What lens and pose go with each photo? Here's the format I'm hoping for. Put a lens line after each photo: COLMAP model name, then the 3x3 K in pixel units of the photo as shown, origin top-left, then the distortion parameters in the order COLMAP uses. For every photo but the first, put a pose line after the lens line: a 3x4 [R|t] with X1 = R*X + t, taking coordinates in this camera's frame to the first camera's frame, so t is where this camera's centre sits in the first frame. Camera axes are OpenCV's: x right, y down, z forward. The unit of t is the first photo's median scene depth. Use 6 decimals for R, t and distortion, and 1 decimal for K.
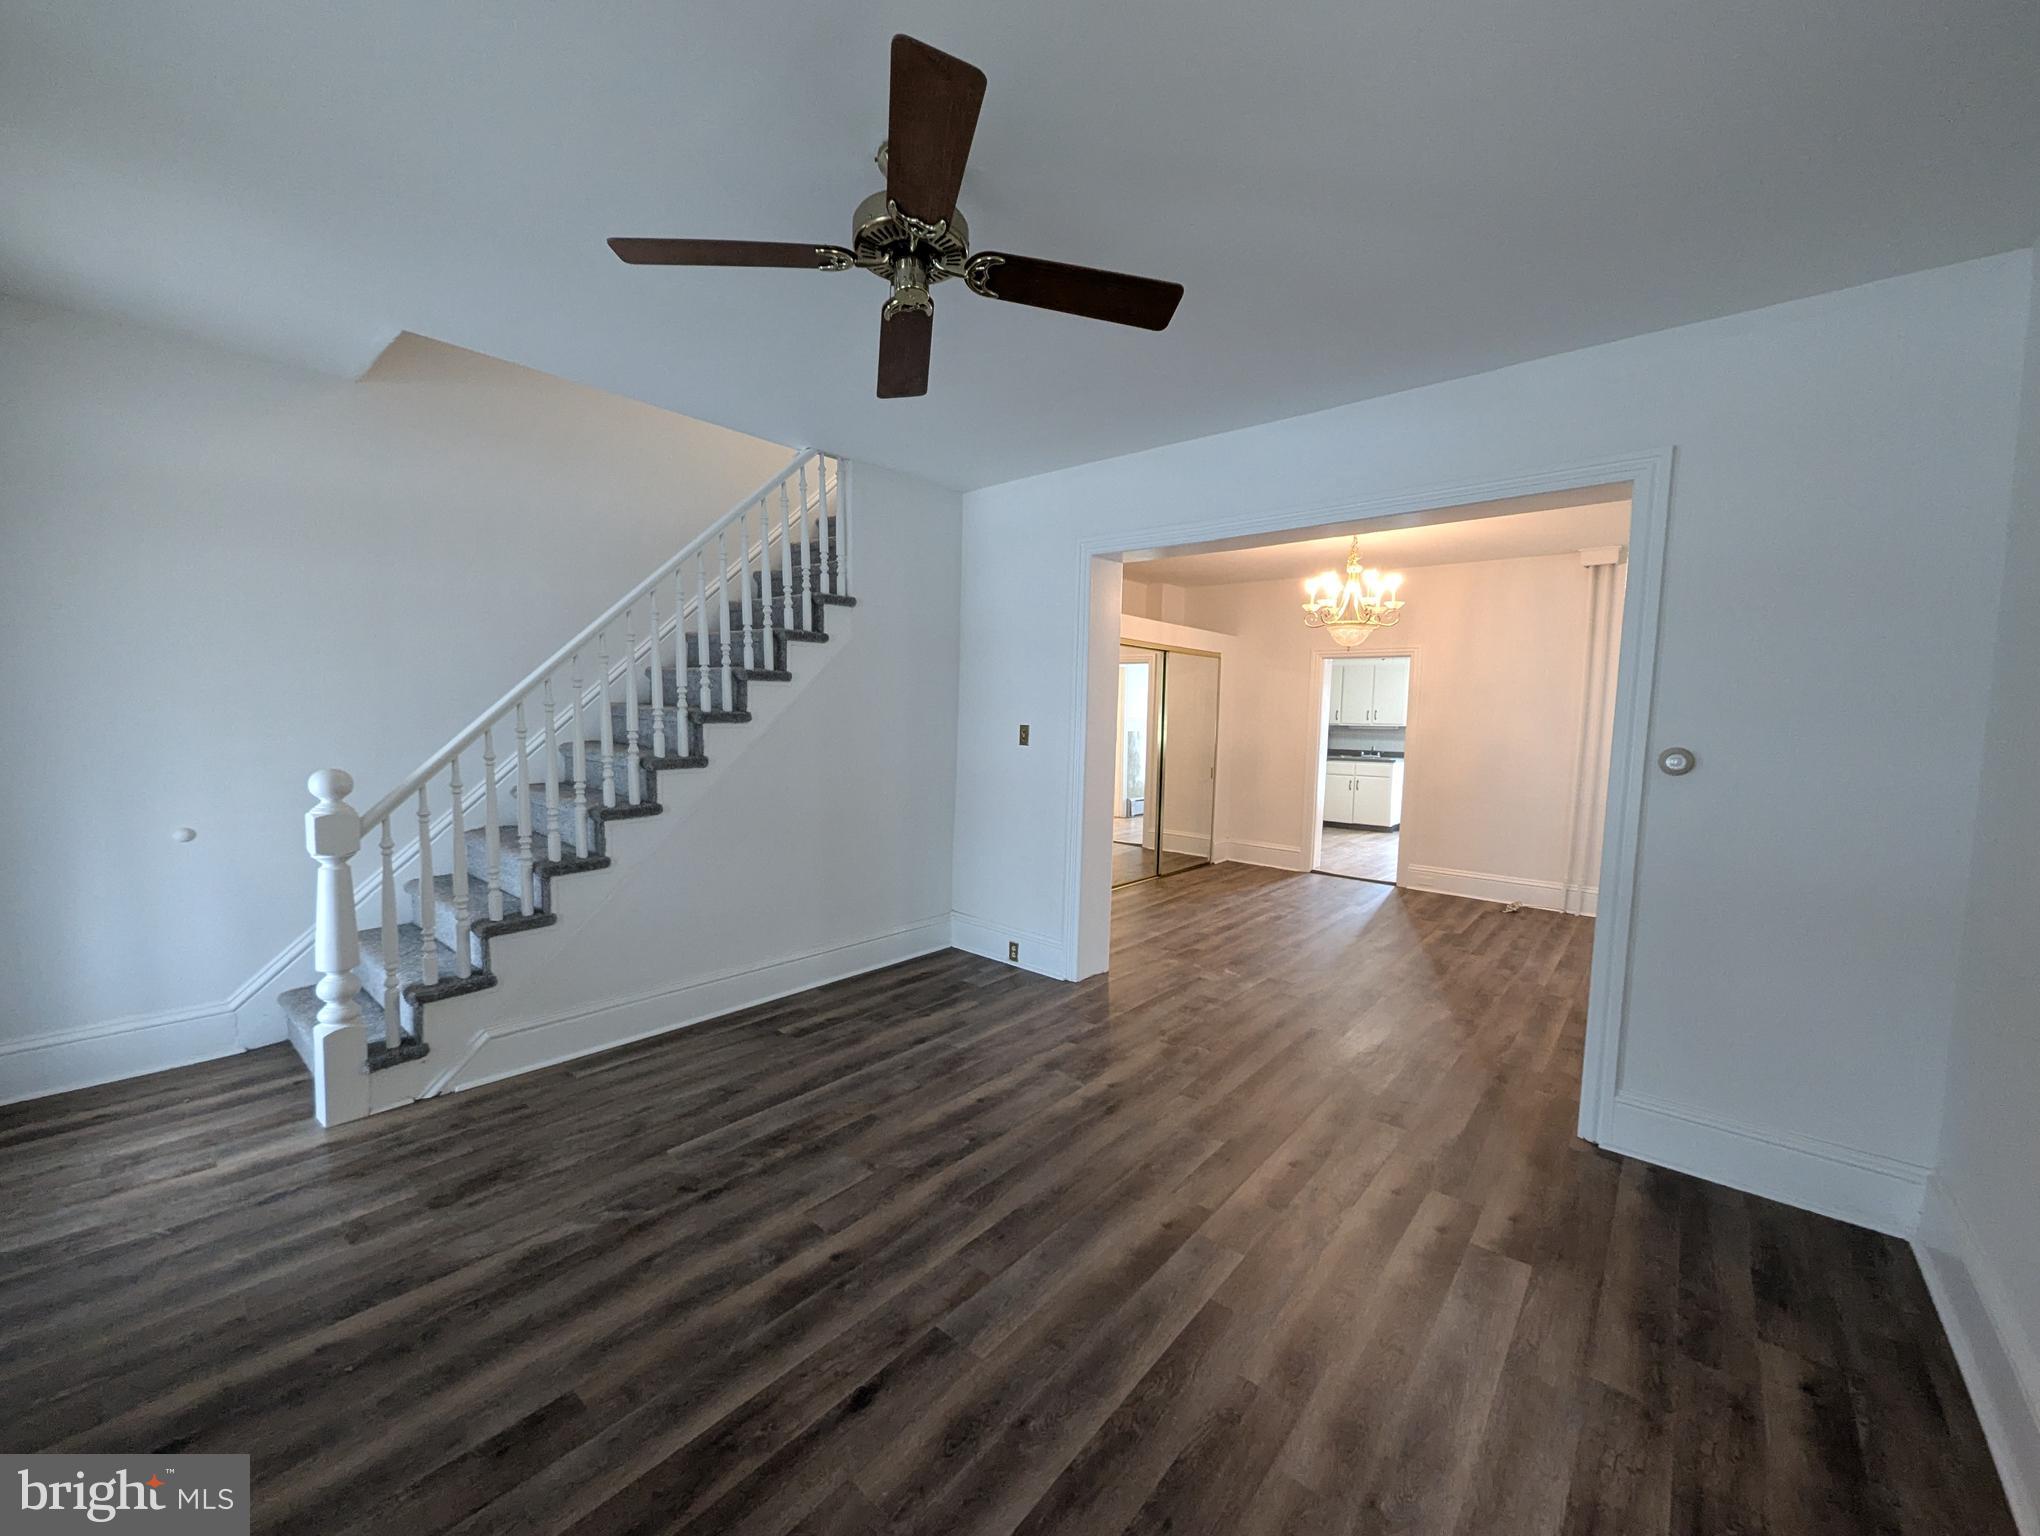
lens RADIAL K [[801.7, 0, 1019.4], [0, 801.7, 779.9], [0, 0, 1]] dist [0.000198, 0.000183]
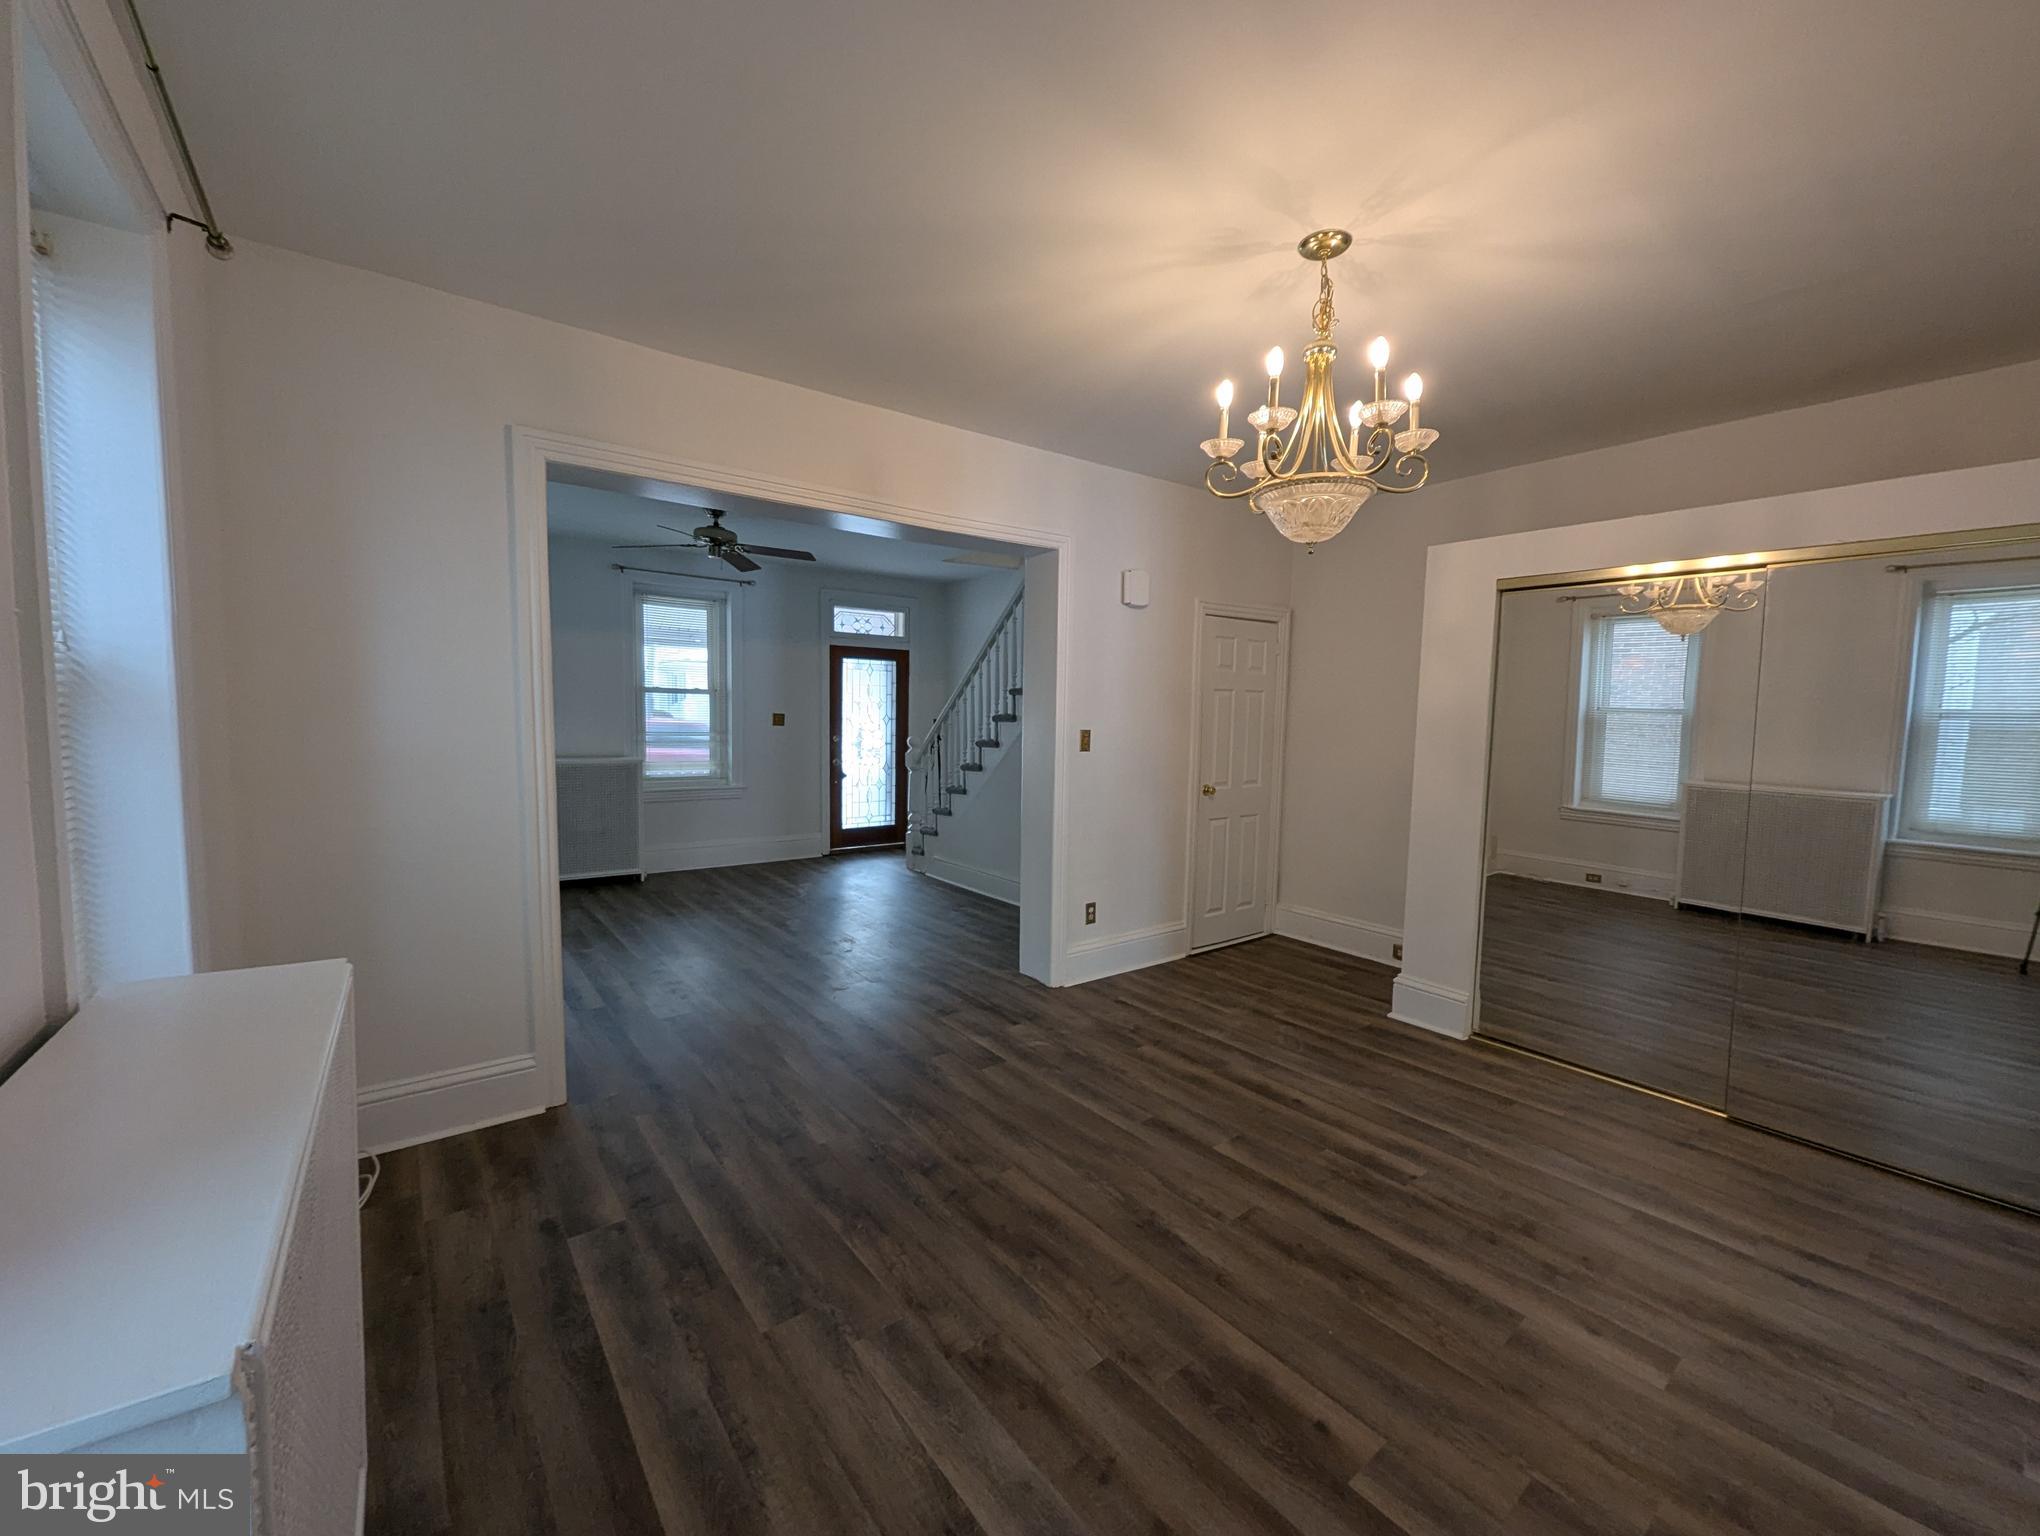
lens RADIAL K [[801.7, 0, 1023.6], [0, 801.7, 772.6], [0, 0, 1]] dist [0.000198, 0.000183]
pose [[-0.201374, 0.048086, -0.978333, 1.619424], [-0.105383, 0.991933, 0.070446, -0.113563], [0.973829, 0.117285, -0.194683, 1.787797]]
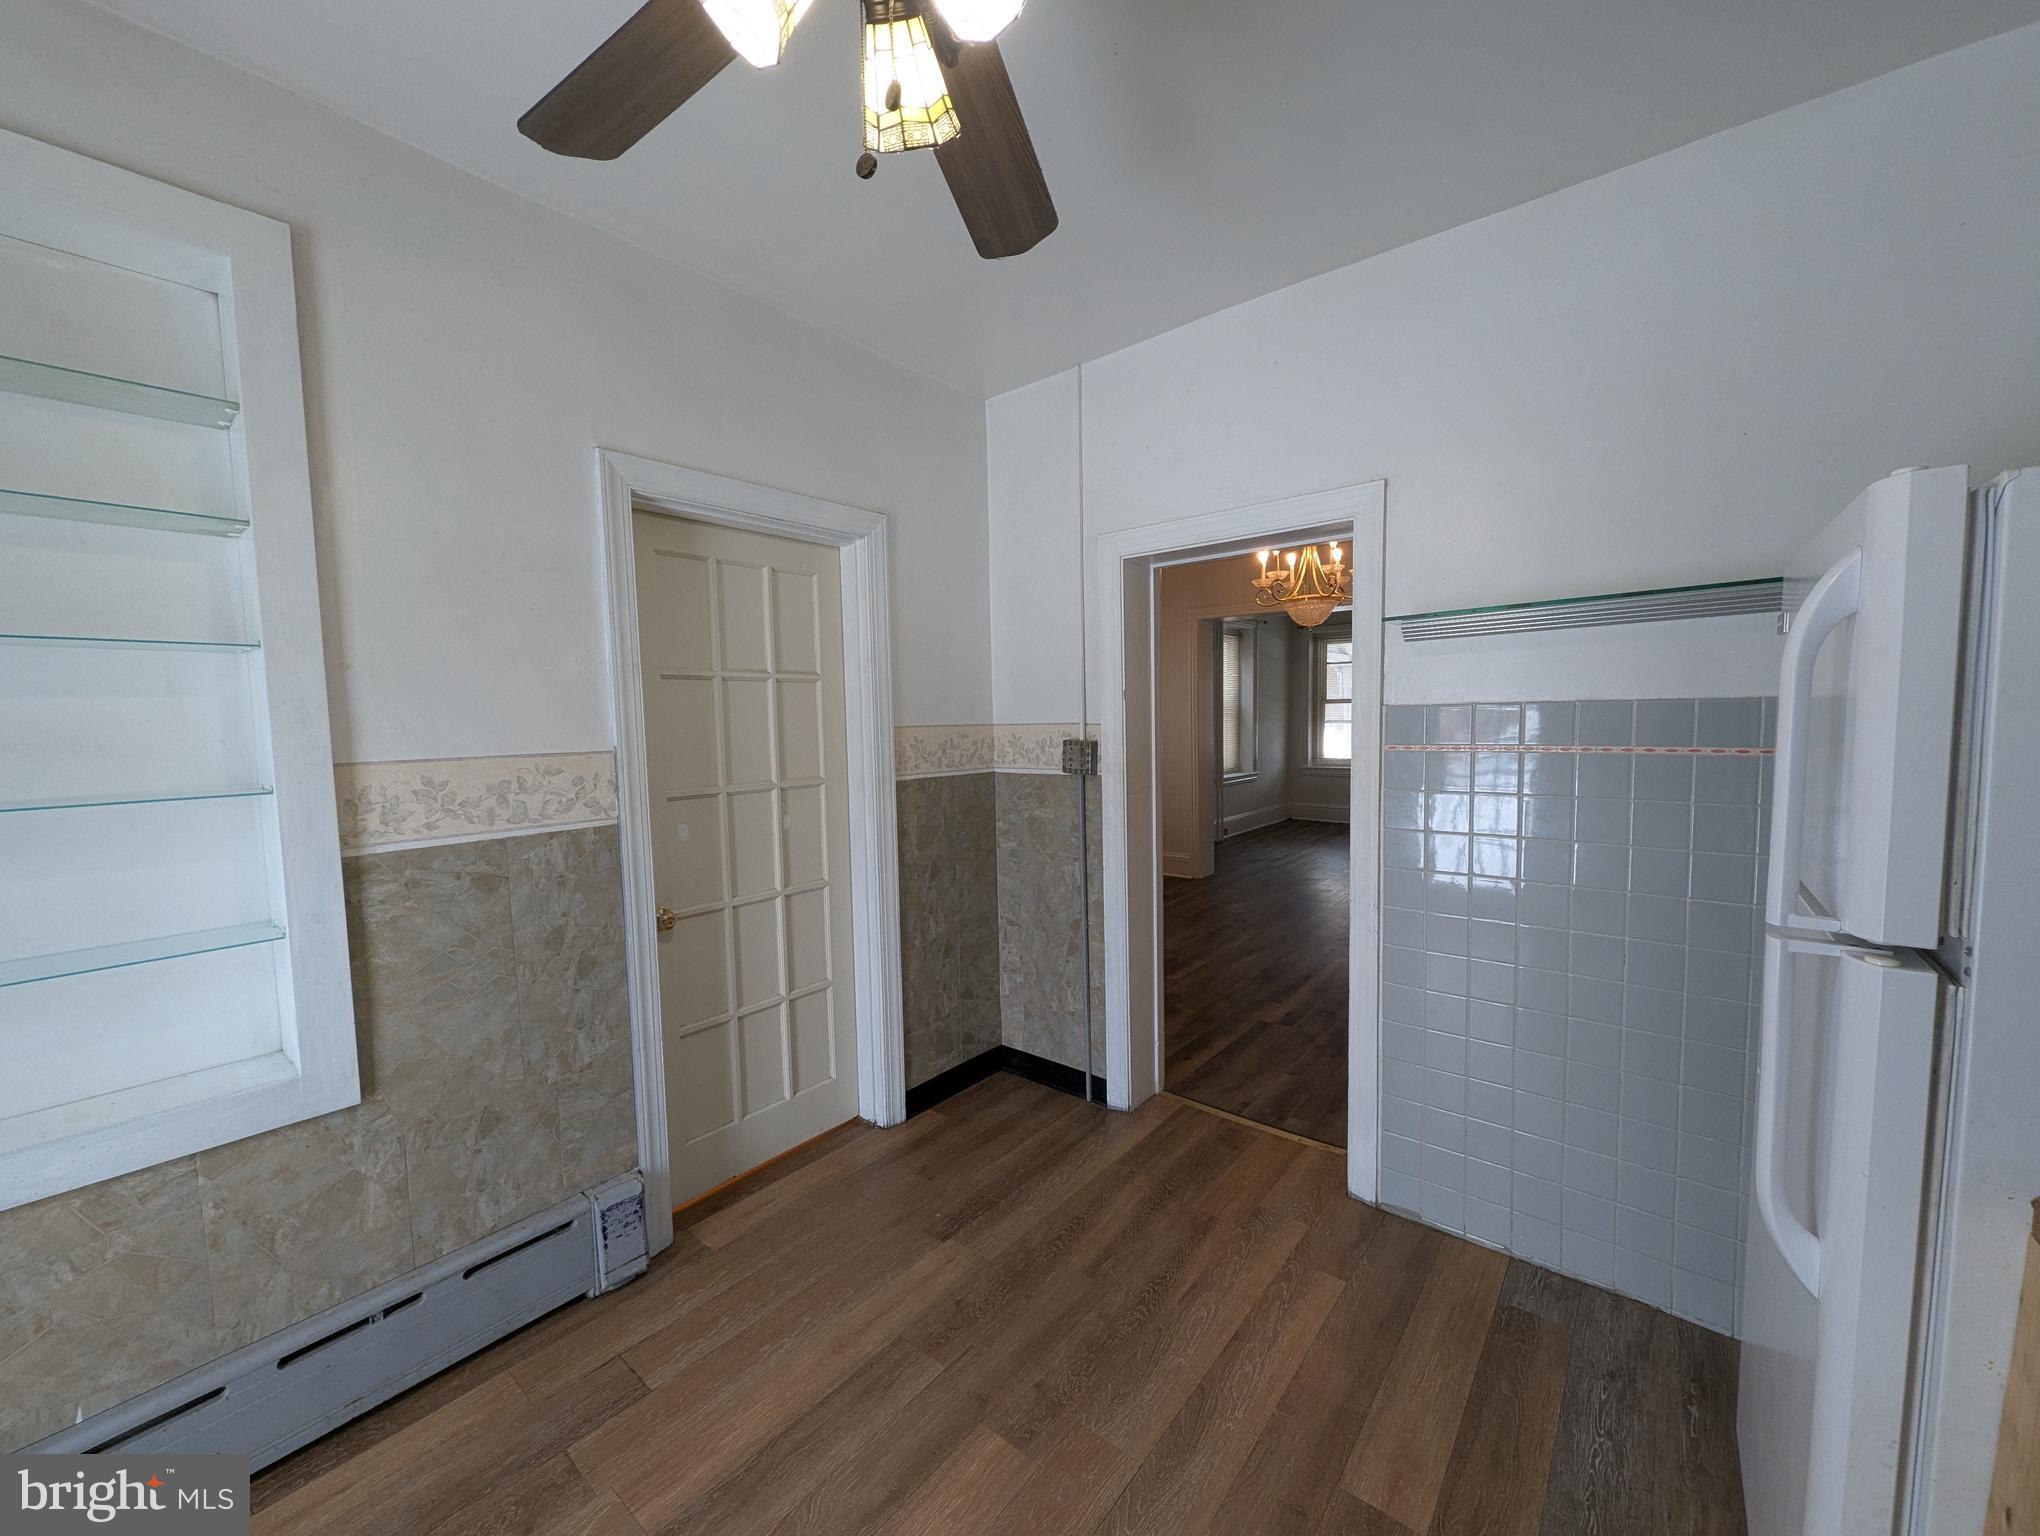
lens RADIAL K [[801.7, 0, 1020.2], [0, 801.7, 778.7], [0, 0, 1]] dist [0.000198, 0.000183]
pose [[-0.999572, -0.011208, -0.027037, 1.367908], [-0.015517, 0.986194, 0.164865, -0.245518], [0.024816, 0.165214, -0.985946, 3.407210]]
